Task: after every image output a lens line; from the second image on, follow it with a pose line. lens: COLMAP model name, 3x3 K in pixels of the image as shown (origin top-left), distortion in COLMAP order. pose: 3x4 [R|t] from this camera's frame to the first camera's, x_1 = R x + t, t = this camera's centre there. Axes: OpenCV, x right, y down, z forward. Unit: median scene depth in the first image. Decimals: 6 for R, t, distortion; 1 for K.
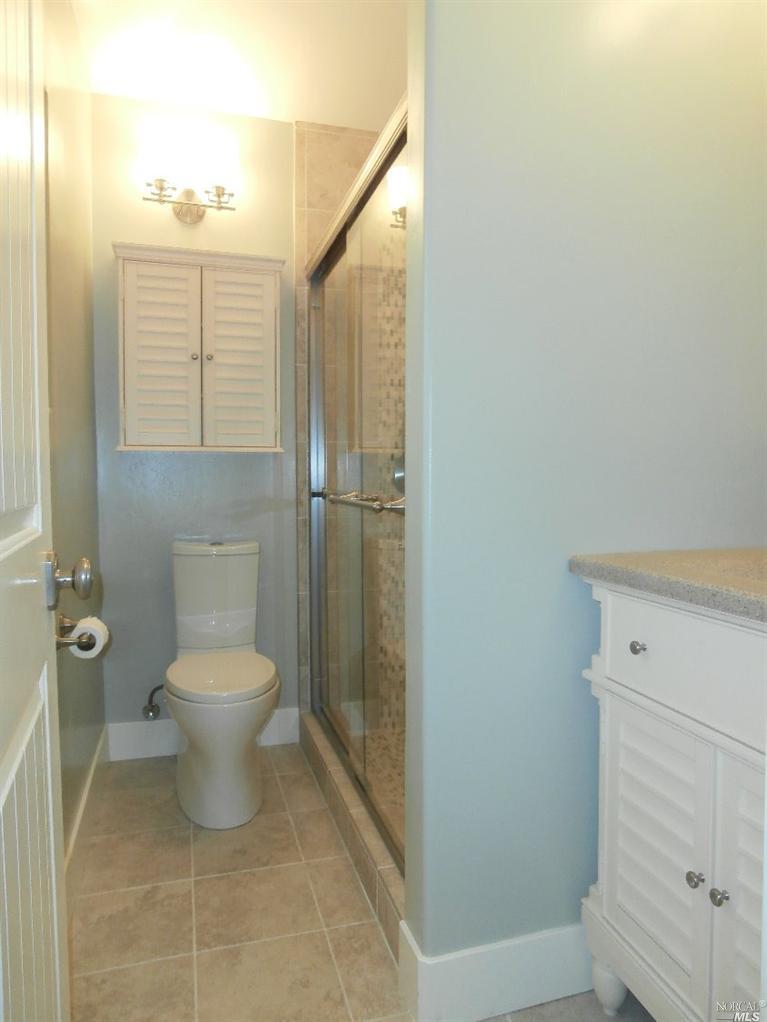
lens RADIAL K [[682.8, 0, 383.5], [0, 682.8, 511.0], [0, 0, 1]] dist [-0.014965, 0.003772]
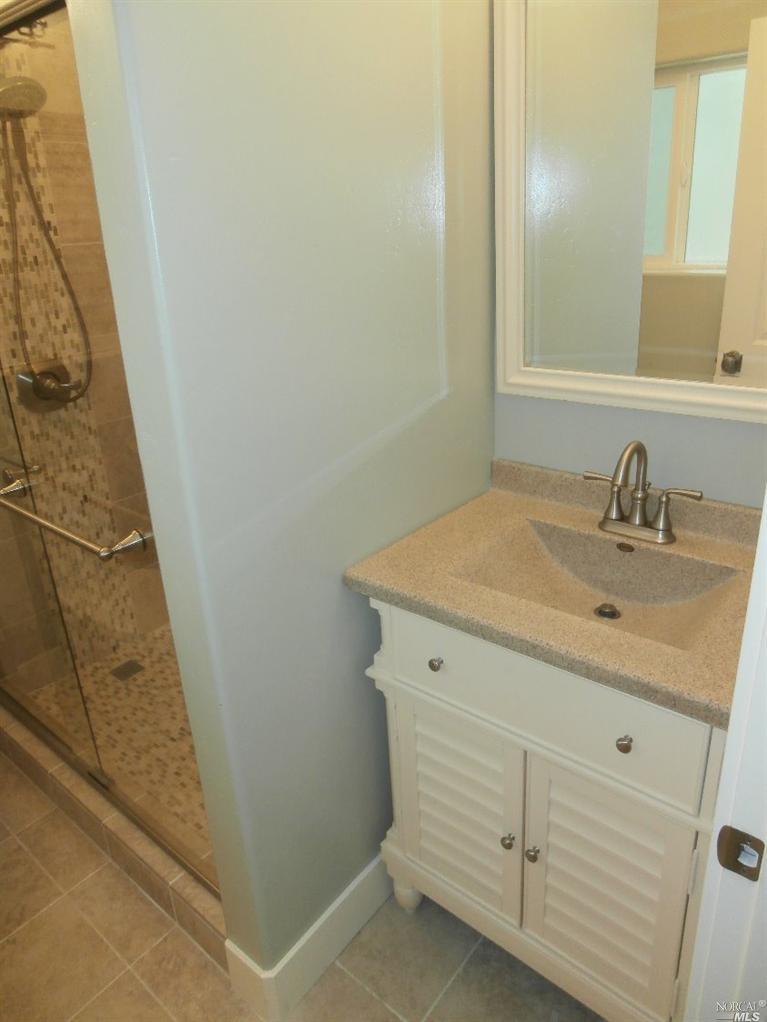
lens RADIAL K [[682.8, 0, 383.5], [0, 682.8, 511.0], [0, 0, 1]] dist [-0.014965, 0.003772]
pose [[0.833920, -0.237455, 0.498190, -0.122059], [0.093083, 0.950289, 0.297131, -0.260767], [-0.543979, -0.201410, 0.814568, 0.182030]]
